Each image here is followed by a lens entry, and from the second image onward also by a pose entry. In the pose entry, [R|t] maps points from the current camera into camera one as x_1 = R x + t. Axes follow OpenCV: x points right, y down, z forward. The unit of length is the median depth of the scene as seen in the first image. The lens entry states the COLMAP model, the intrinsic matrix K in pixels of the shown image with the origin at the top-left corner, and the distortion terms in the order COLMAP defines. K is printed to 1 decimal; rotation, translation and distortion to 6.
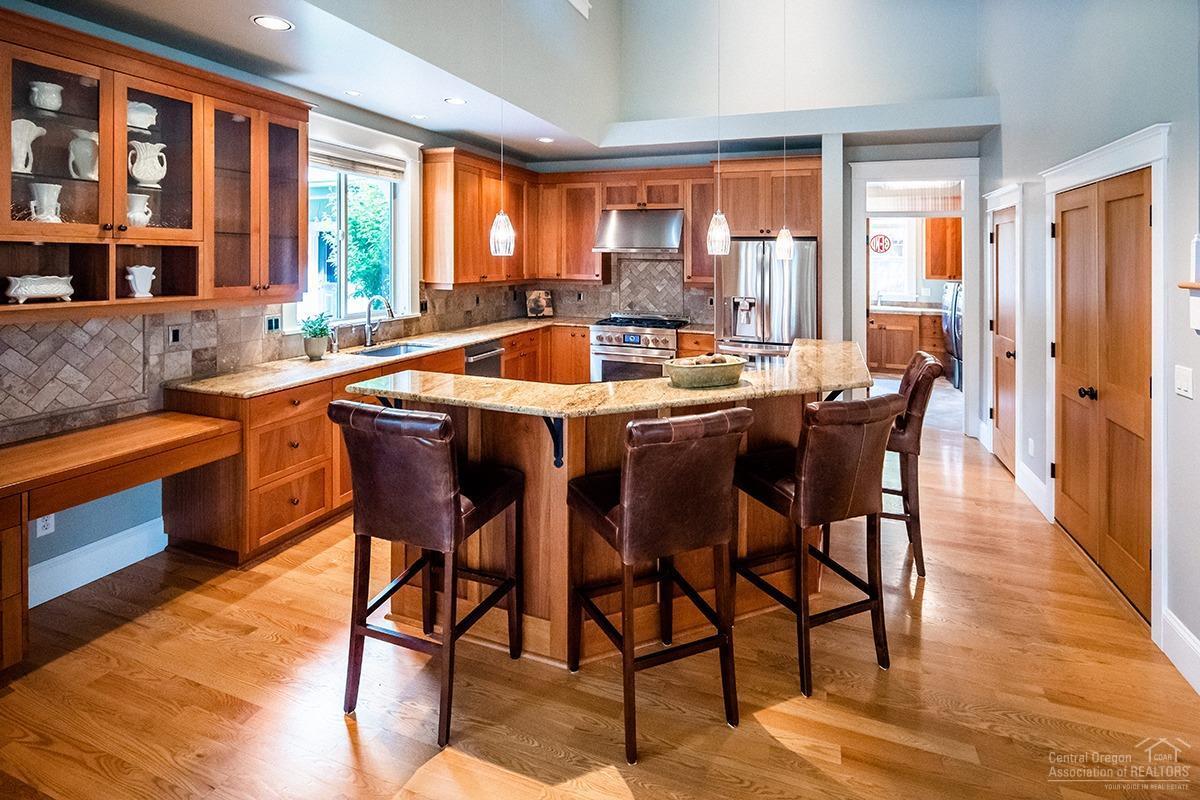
lens RADIAL K [[592.5, 0, 604.0], [0, 592.5, 318.0], [0, 0, 1]] dist [-0.000762, 0.000262]
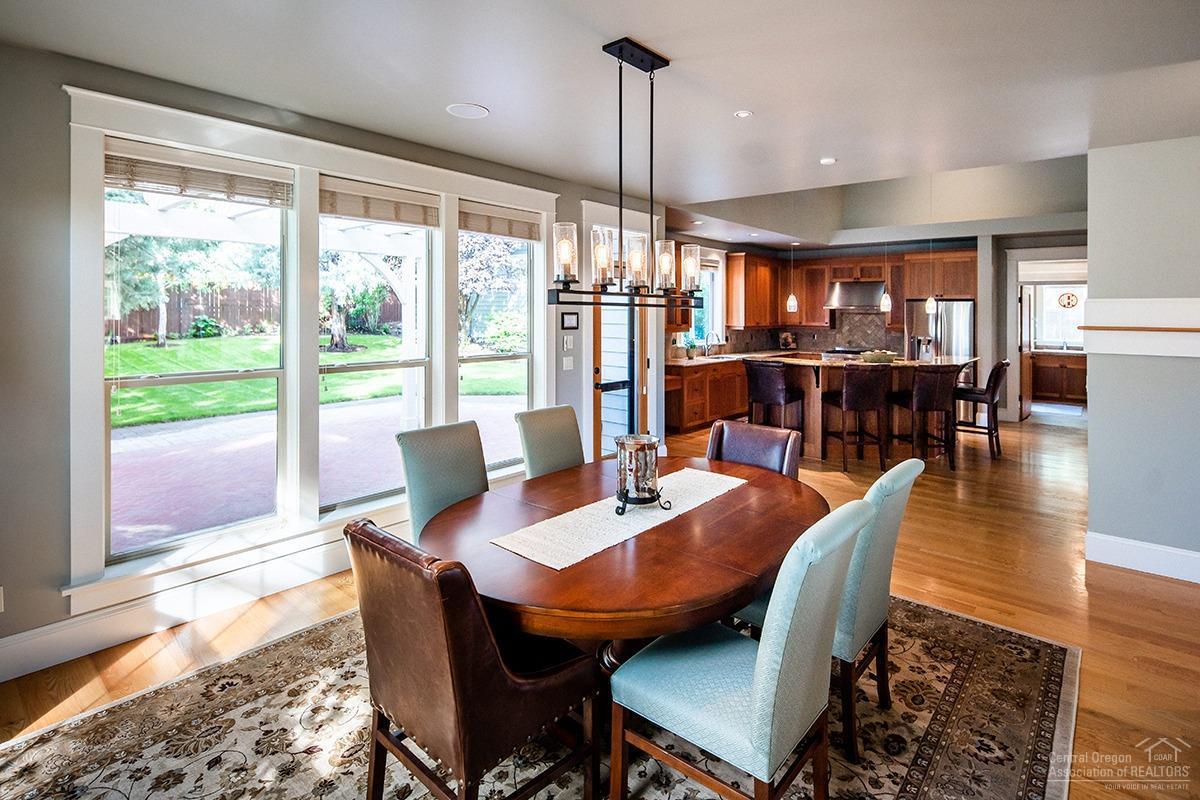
lens RADIAL K [[592.5, 0, 604.0], [0, 592.5, 318.0], [0, 0, 1]] dist [-0.000762, 0.000262]
pose [[0.937613, 0.002946, -0.347669, -0.021496], [-0.034478, 0.995823, -0.084543, 0.080660], [0.345968, 0.091256, 0.933798, -0.807451]]
